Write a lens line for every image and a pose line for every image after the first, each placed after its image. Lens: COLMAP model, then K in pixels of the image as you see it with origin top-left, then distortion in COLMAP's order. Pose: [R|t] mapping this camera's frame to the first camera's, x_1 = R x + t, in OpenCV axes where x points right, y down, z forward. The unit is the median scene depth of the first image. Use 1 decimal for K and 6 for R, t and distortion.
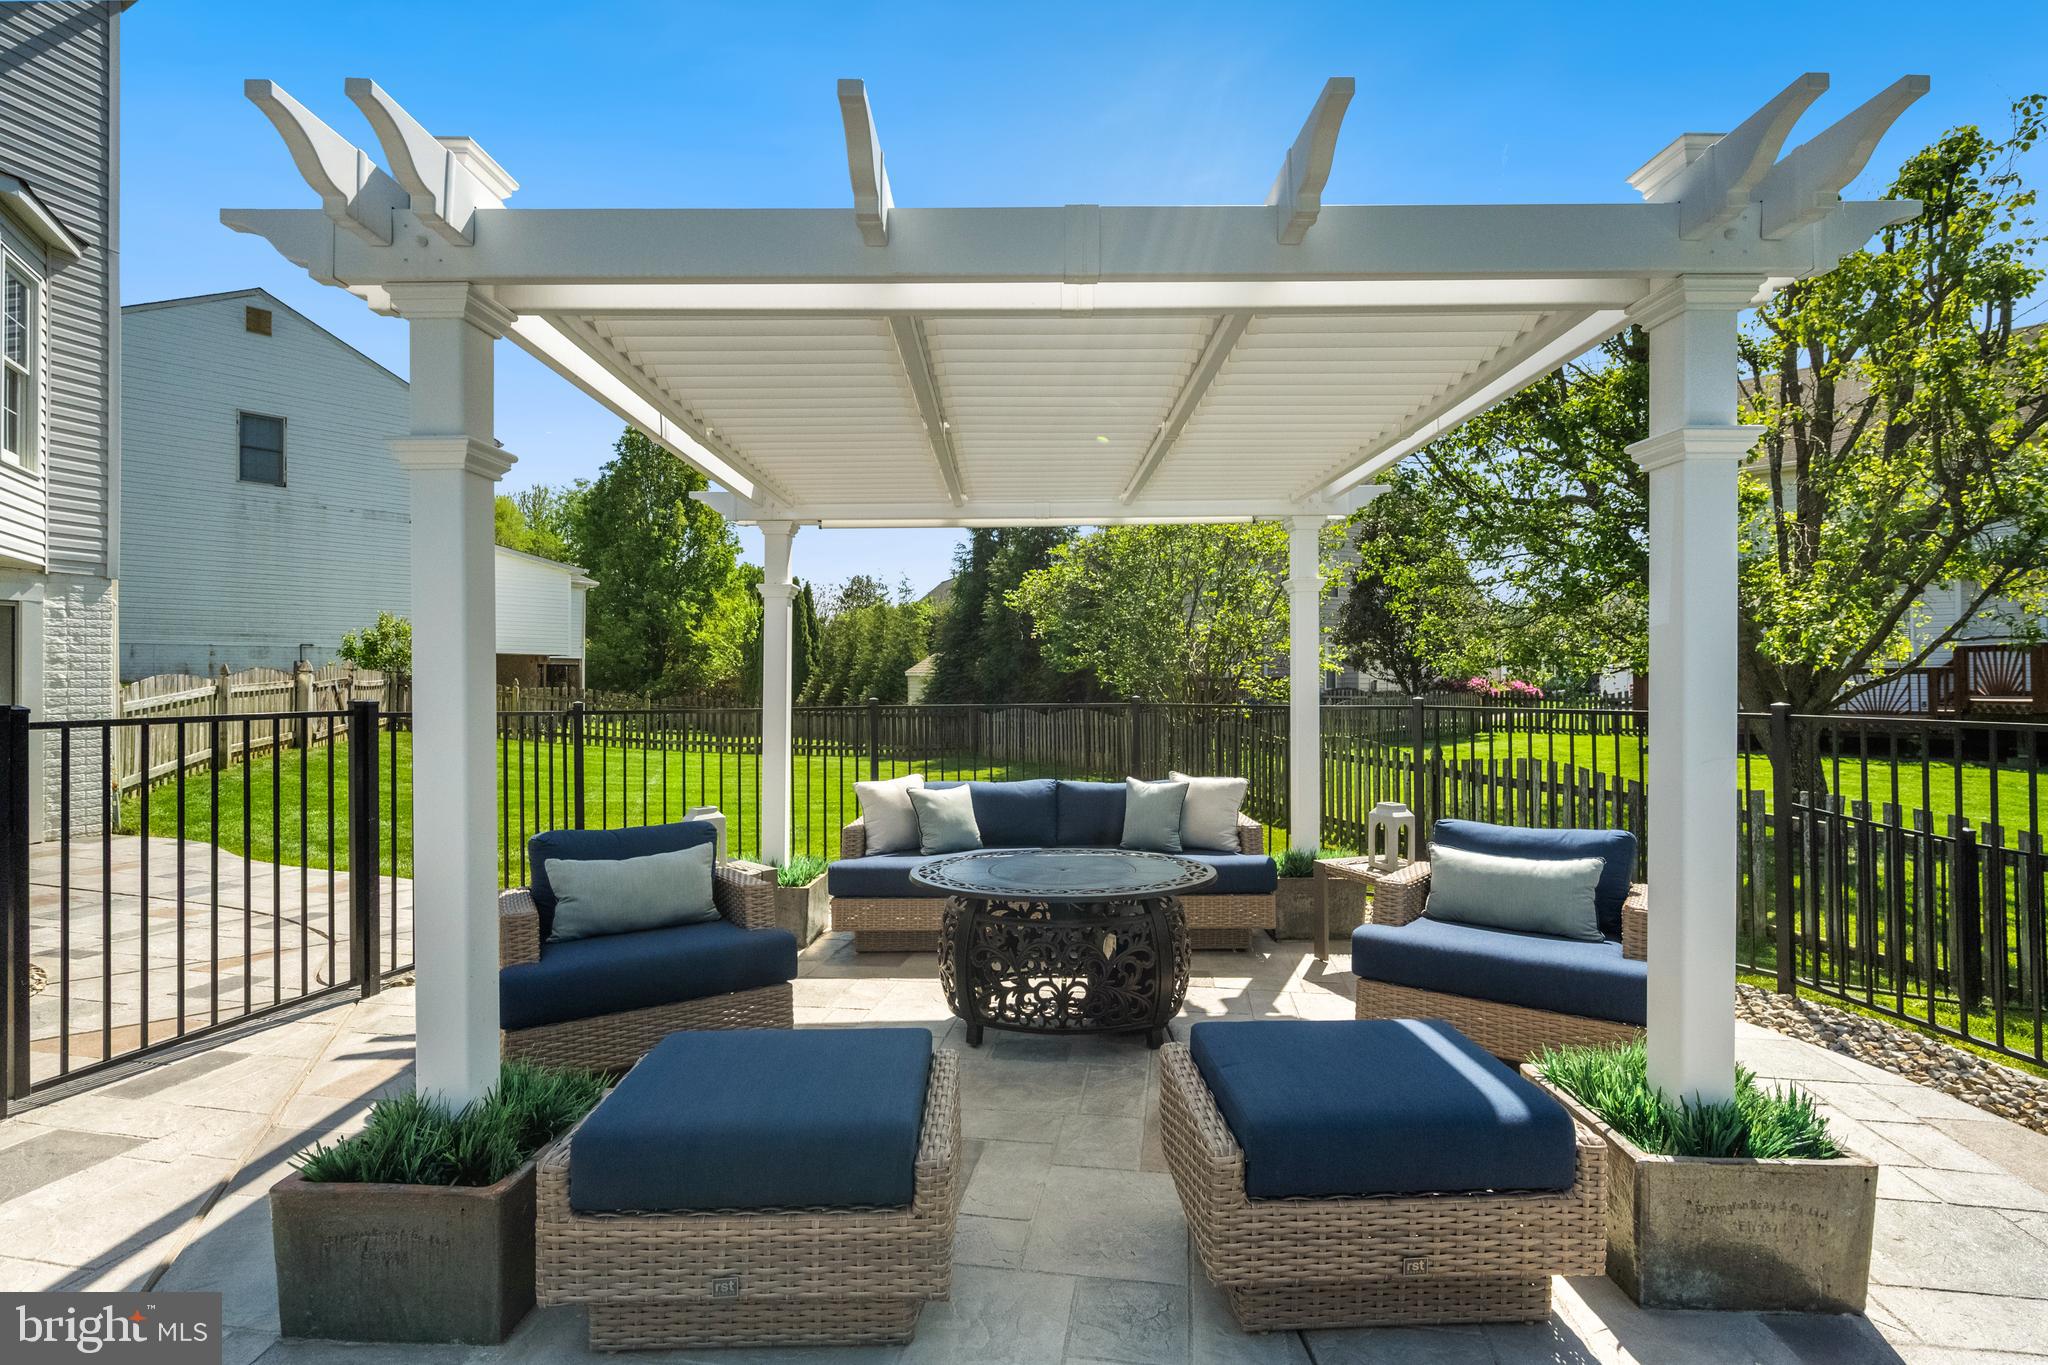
lens RADIAL K [[904.3, 0, 1022.2], [0, 904.3, 672.5], [0, 0, 1]] dist [0.002949, -0.000179]
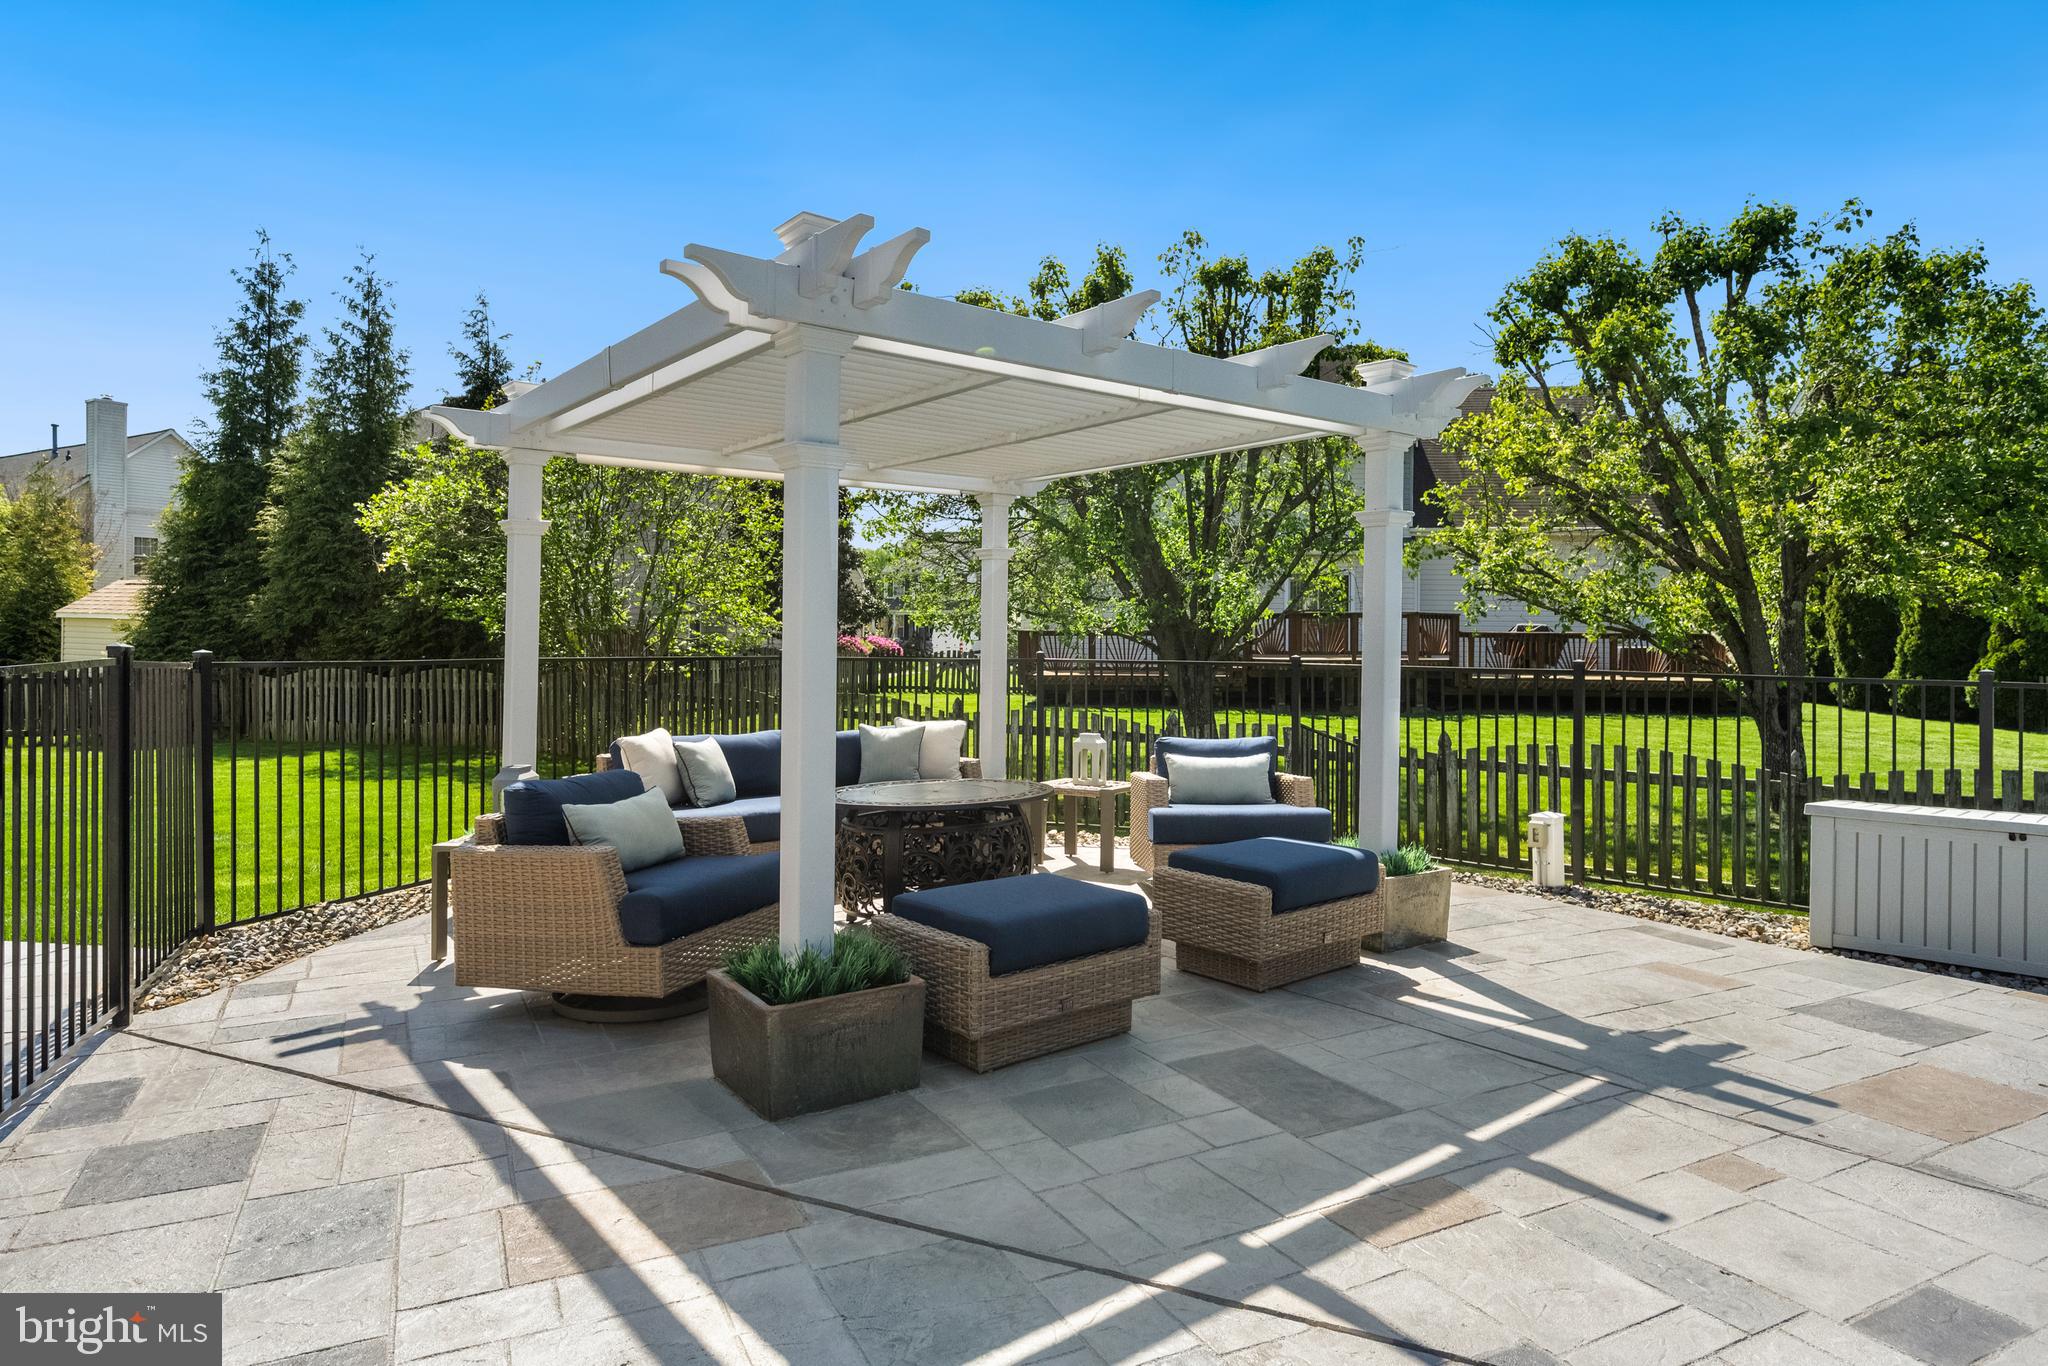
lens RADIAL K [[1208.5, 0, 984.1], [0, 1208.5, 635.6], [0, 0, 1]] dist [0.008764, -0.001128]
pose [[0.797874, 0.013498, 0.602673, -0.187507], [-0.019673, 0.999800, 0.003652, 0.000709], [-0.602503, -0.014770, 0.797980, -0.067790]]
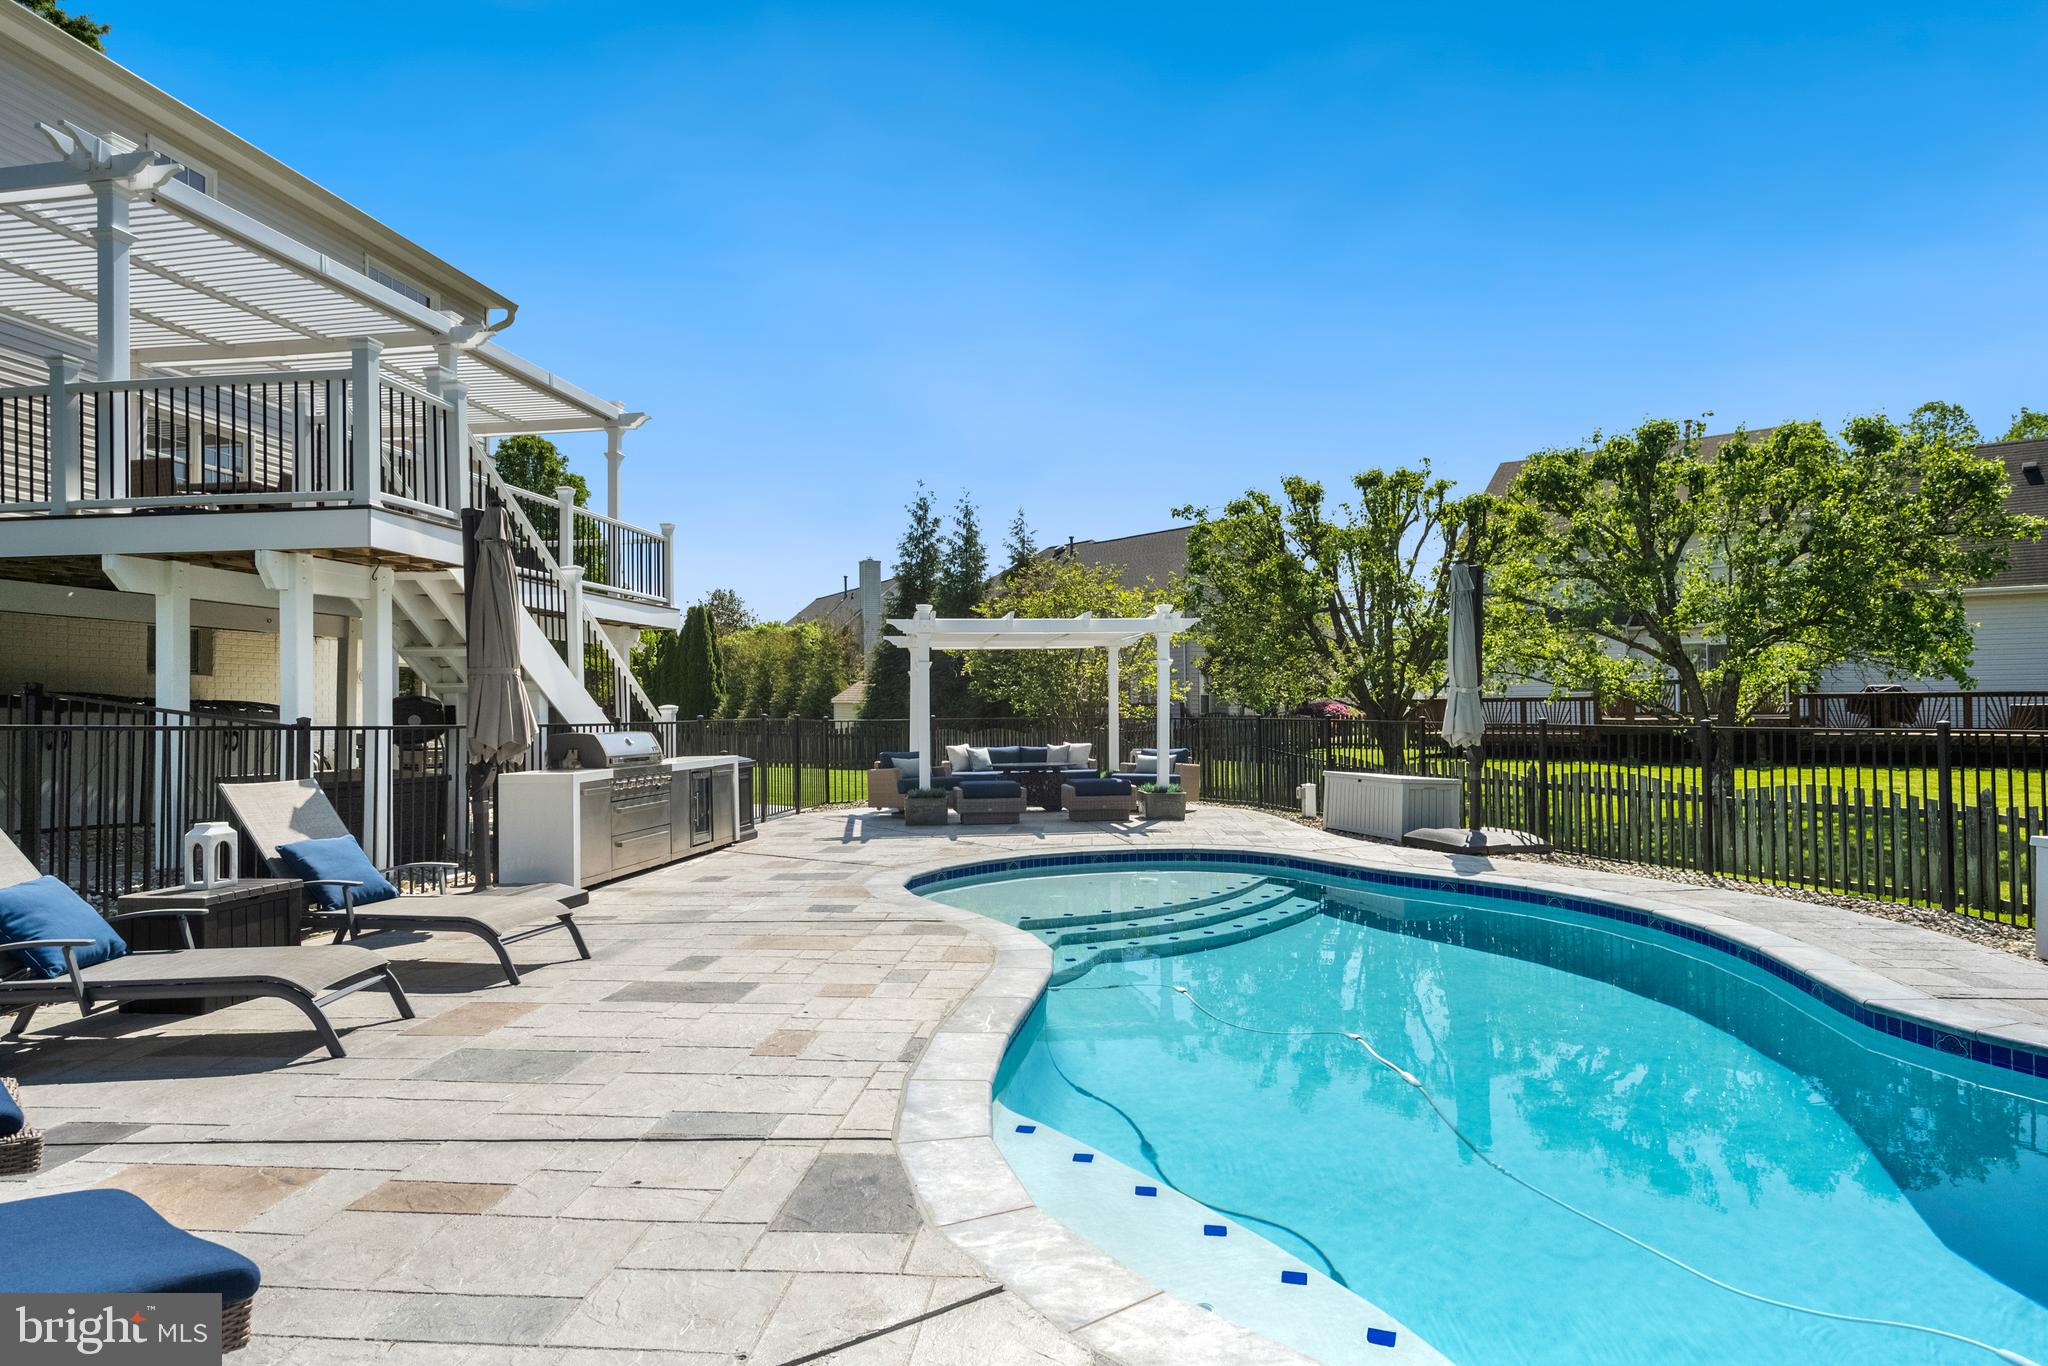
lens RADIAL K [[1157.2, 0, 1030.0], [0, 1157.2, 695.8], [0, 0, 1]] dist [-0.006923, 0.002130]
pose [[0.991125, 0.000068, 0.132933, -0.115045], [-0.000119, 1.000000, 0.000374, -0.008256], [-0.132933, -0.000387, 0.991125, -0.701456]]
